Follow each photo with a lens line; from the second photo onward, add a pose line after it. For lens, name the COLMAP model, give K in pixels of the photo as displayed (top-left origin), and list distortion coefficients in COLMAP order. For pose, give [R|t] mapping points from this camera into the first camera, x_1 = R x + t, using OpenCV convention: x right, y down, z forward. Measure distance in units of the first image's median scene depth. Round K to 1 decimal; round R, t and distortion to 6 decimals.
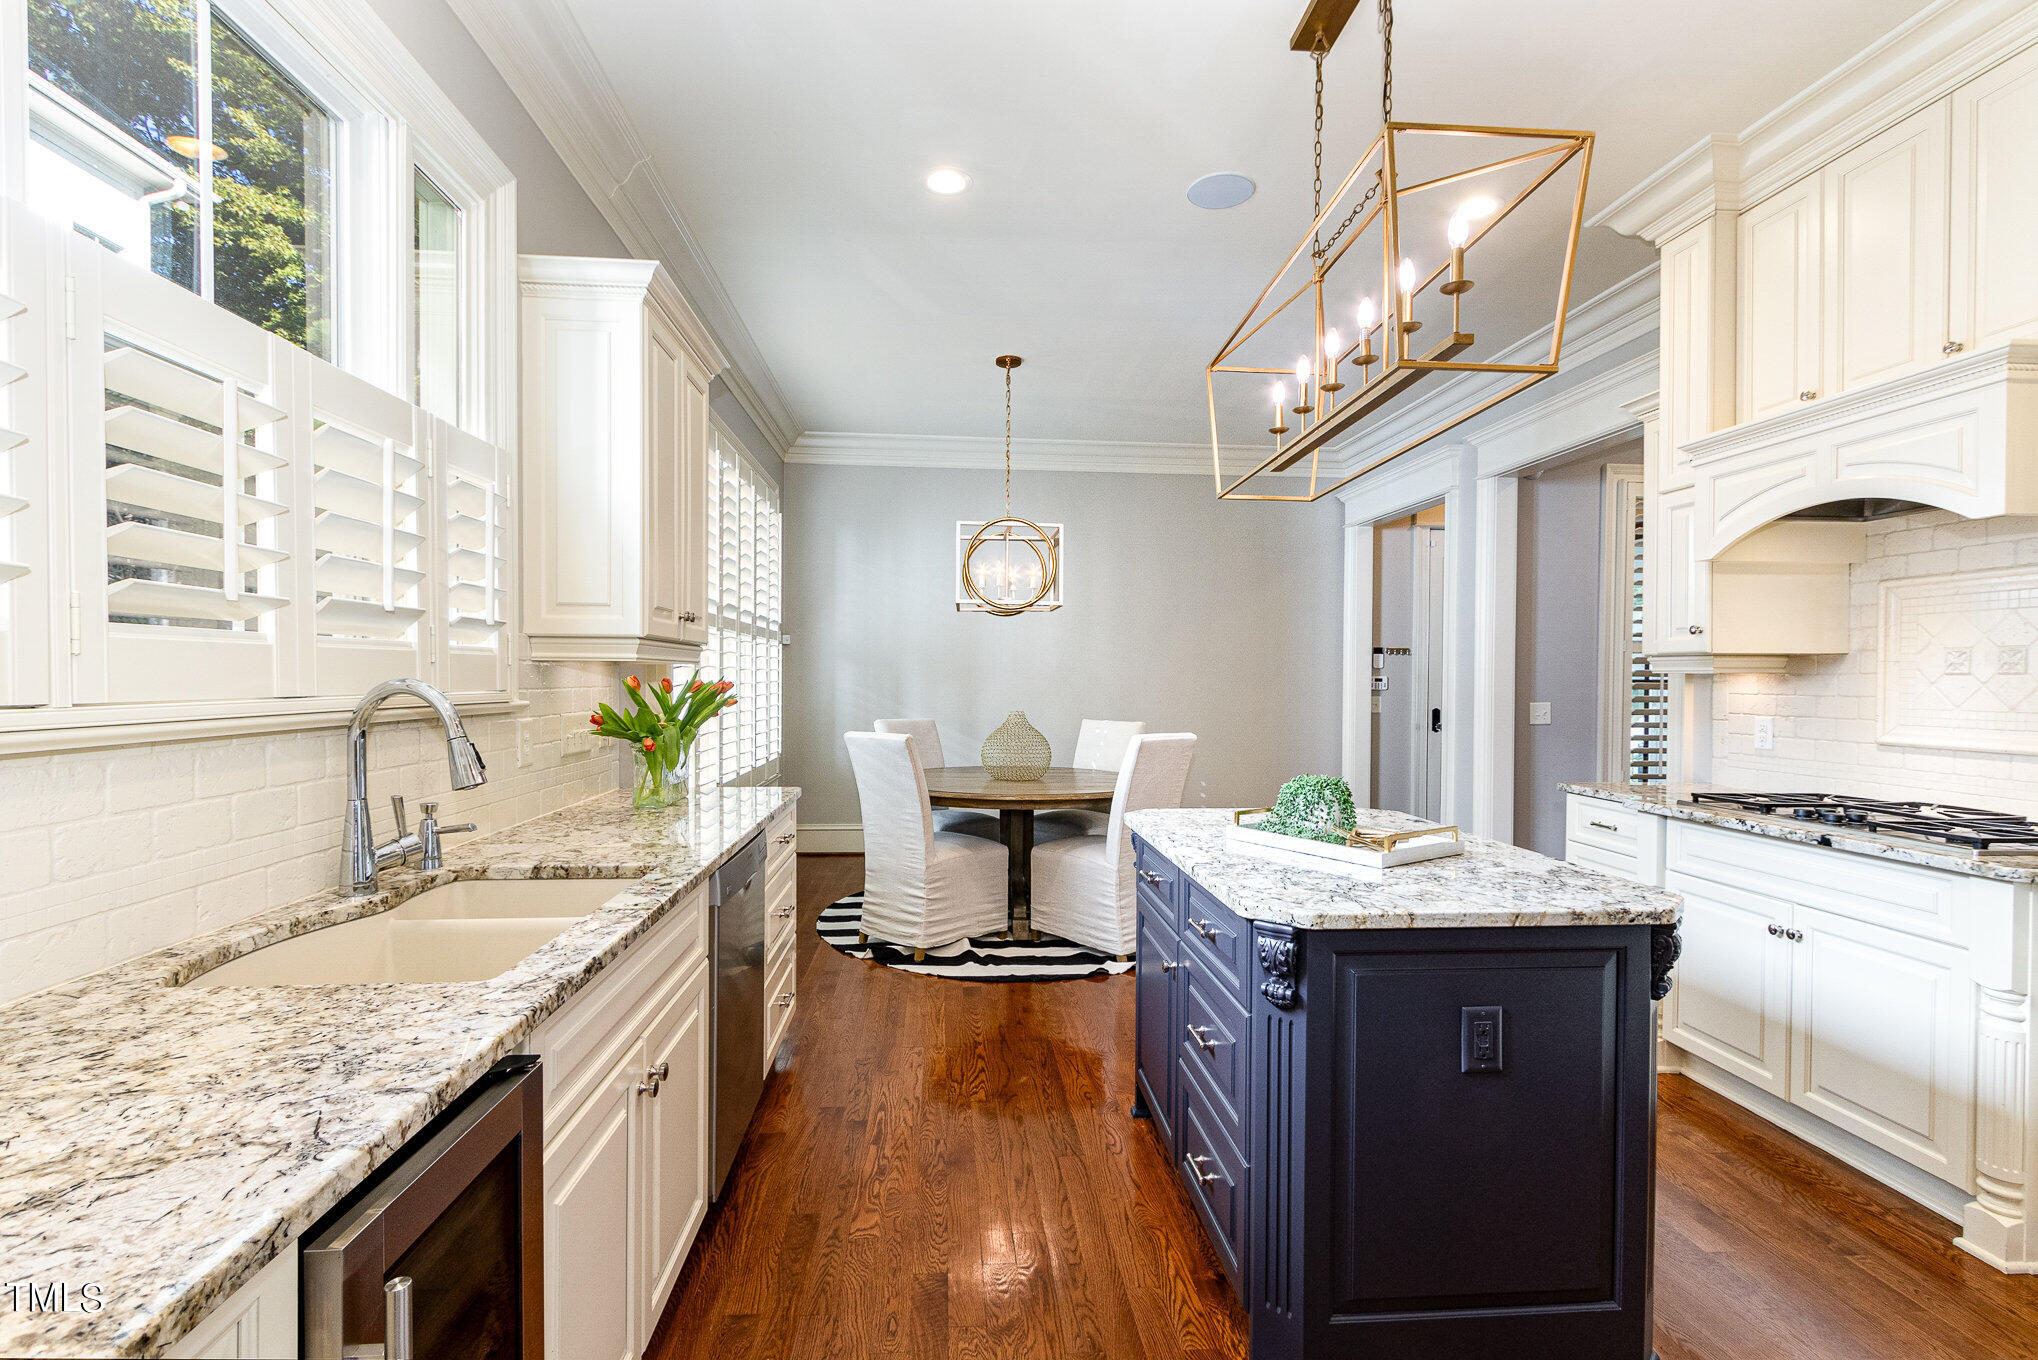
lens RADIAL K [[931.6, 0, 1015.6], [0, 931.6, 686.1], [0, 0, 1]] dist [-0.000874, -0.000127]
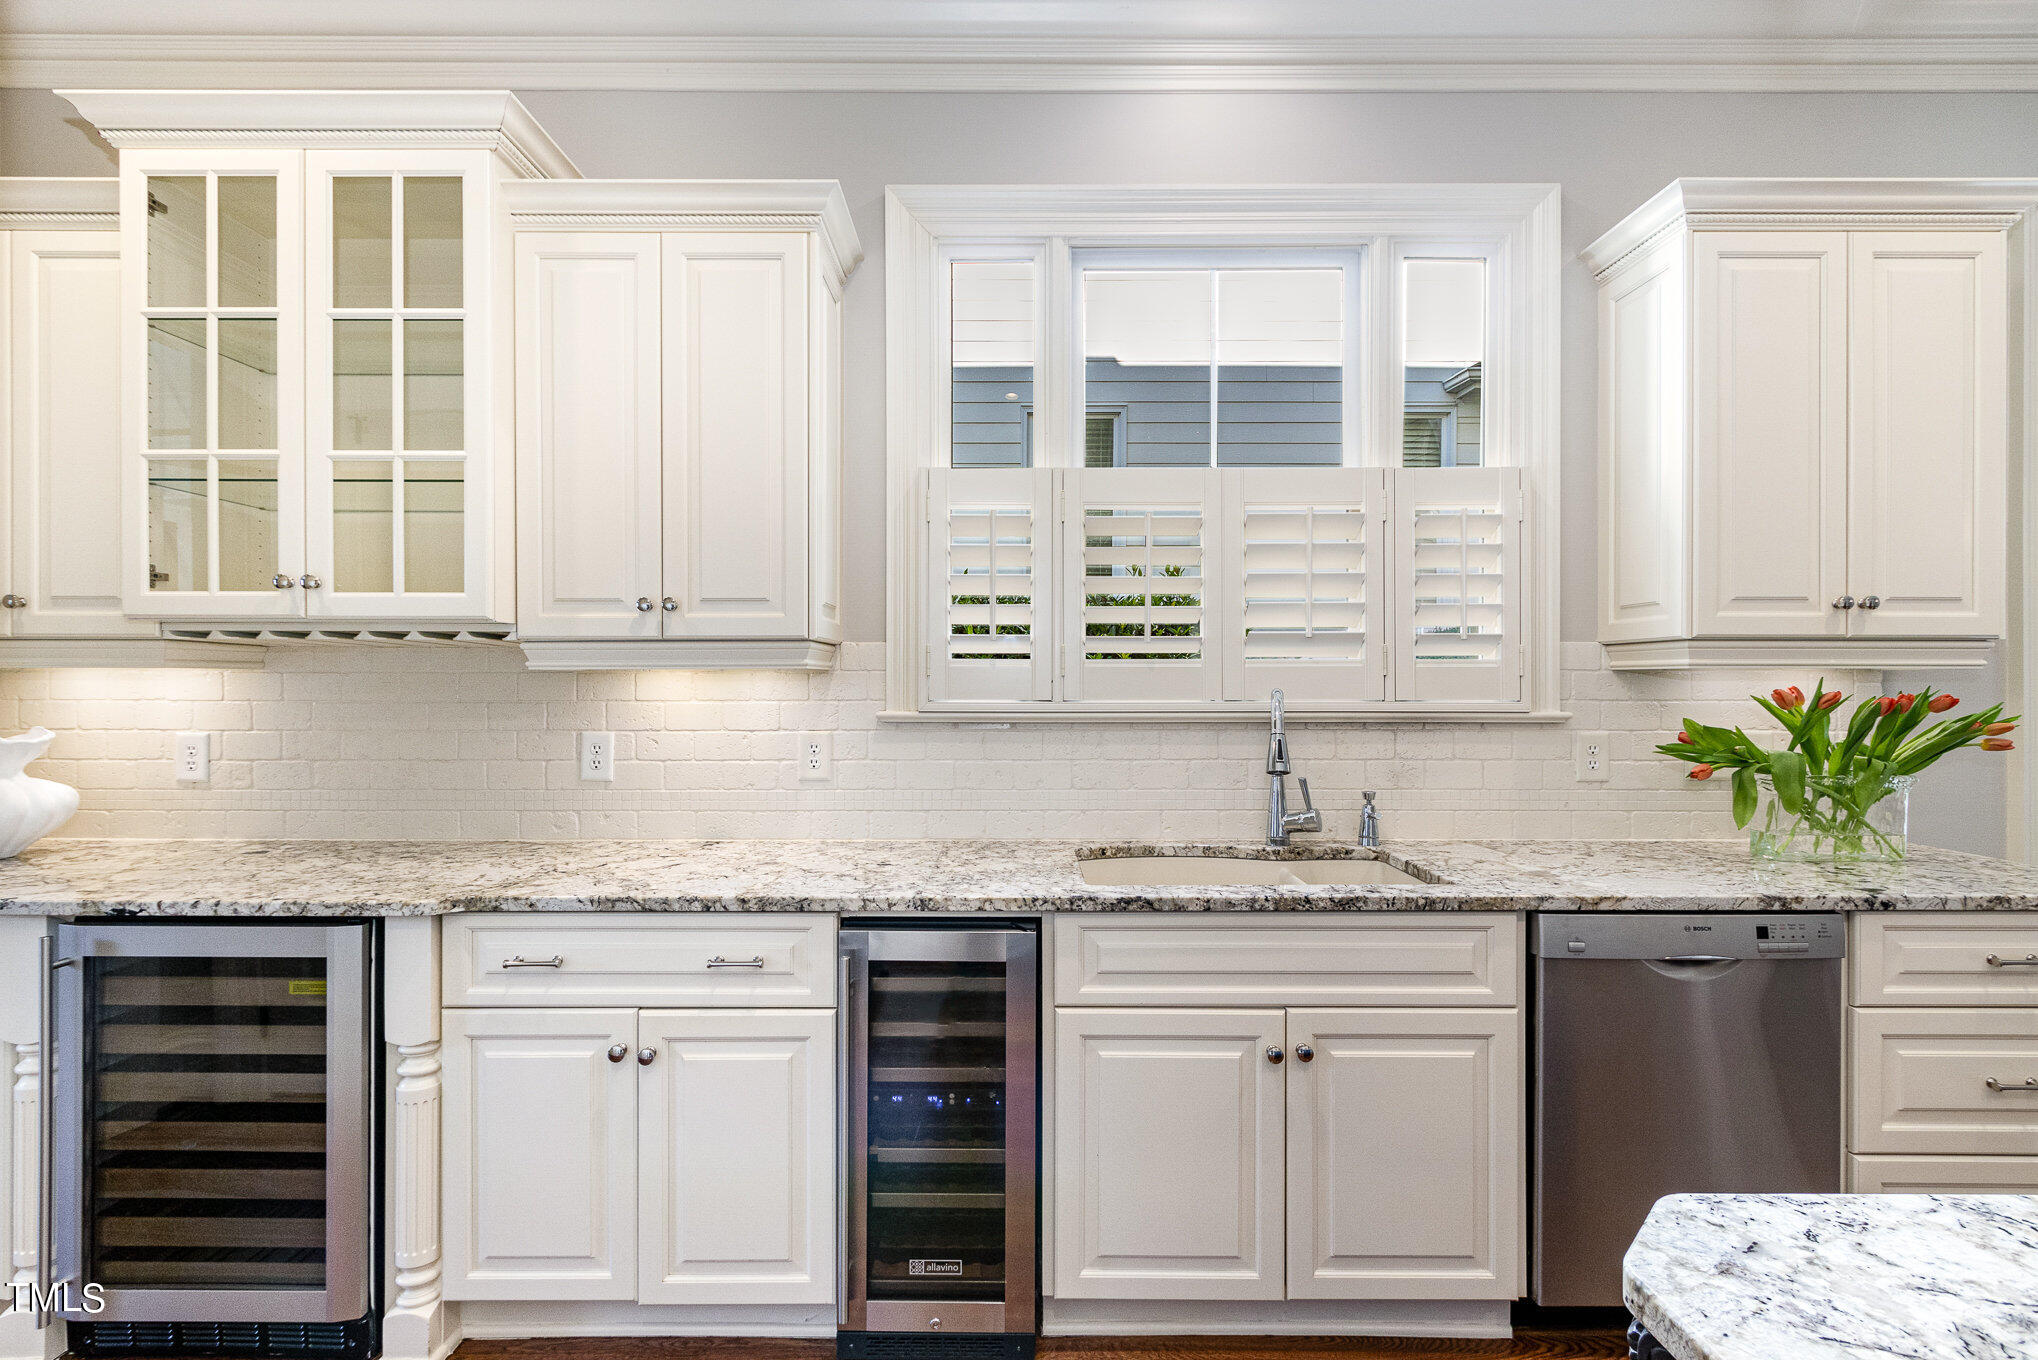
lens RADIAL K [[931.6, 0, 1015.6], [0, 931.6, 686.1], [0, 0, 1]] dist [-0.000874, -0.000127]
pose [[-0.080658, -0.002439, -0.996739, 0.778268], [-0.009802, 0.999951, -0.001653, -0.006271], [0.996694, 0.009637, -0.080678, 0.806732]]
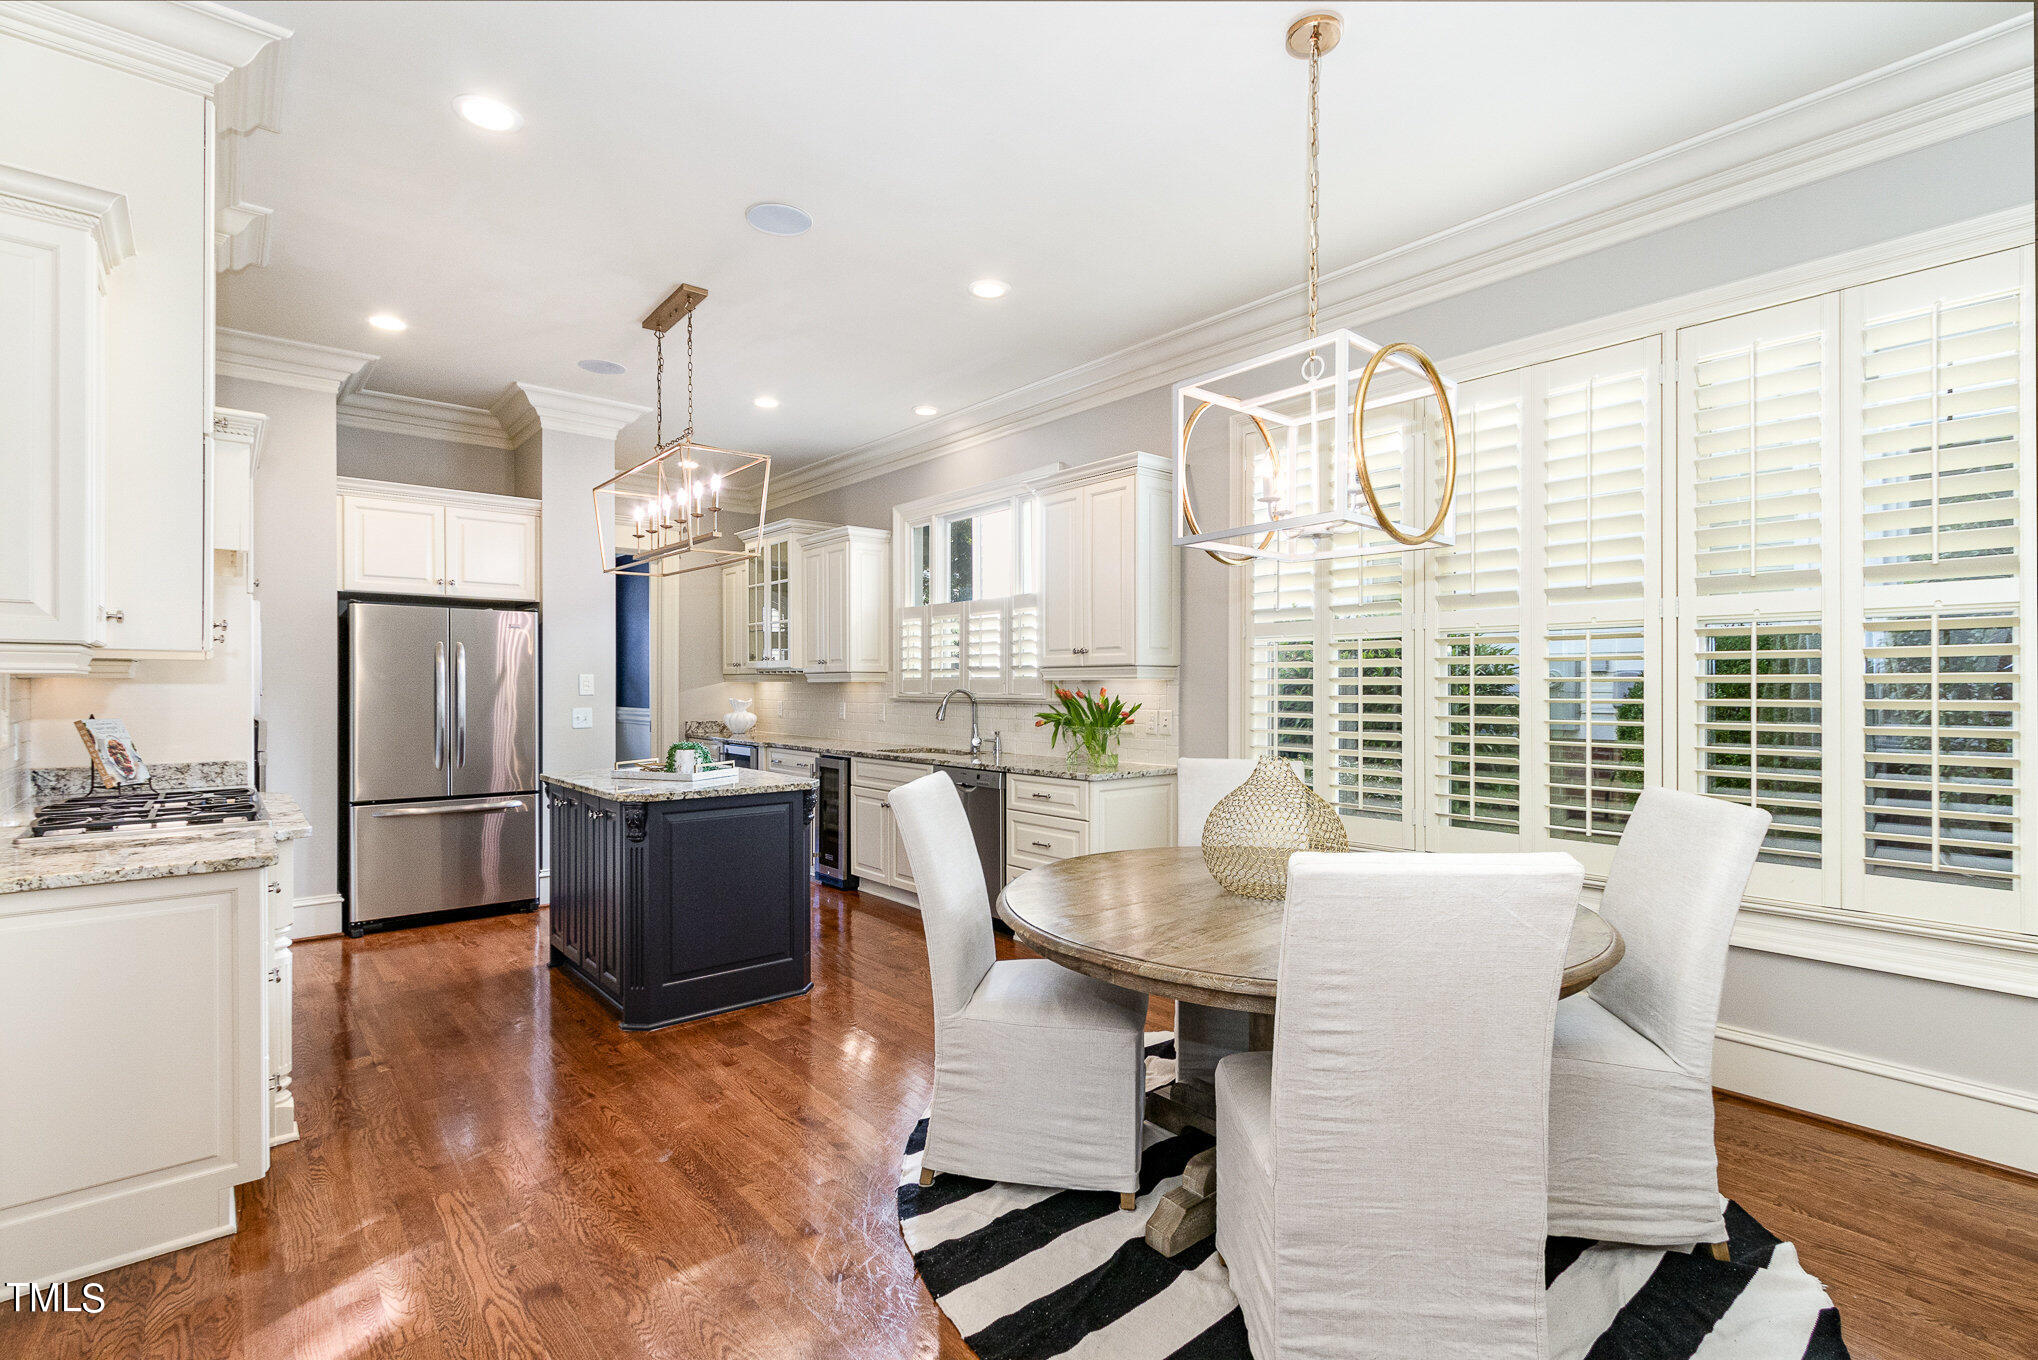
lens RADIAL K [[931.6, 0, 1015.6], [0, 931.6, 686.1], [0, 0, 1]] dist [-0.000874, -0.000127]
pose [[-0.811177, -0.004425, -0.584784, 1.423043], [-0.009646, 0.999937, 0.005813, -0.048035], [0.584721, 0.010356, -0.811168, 5.041659]]
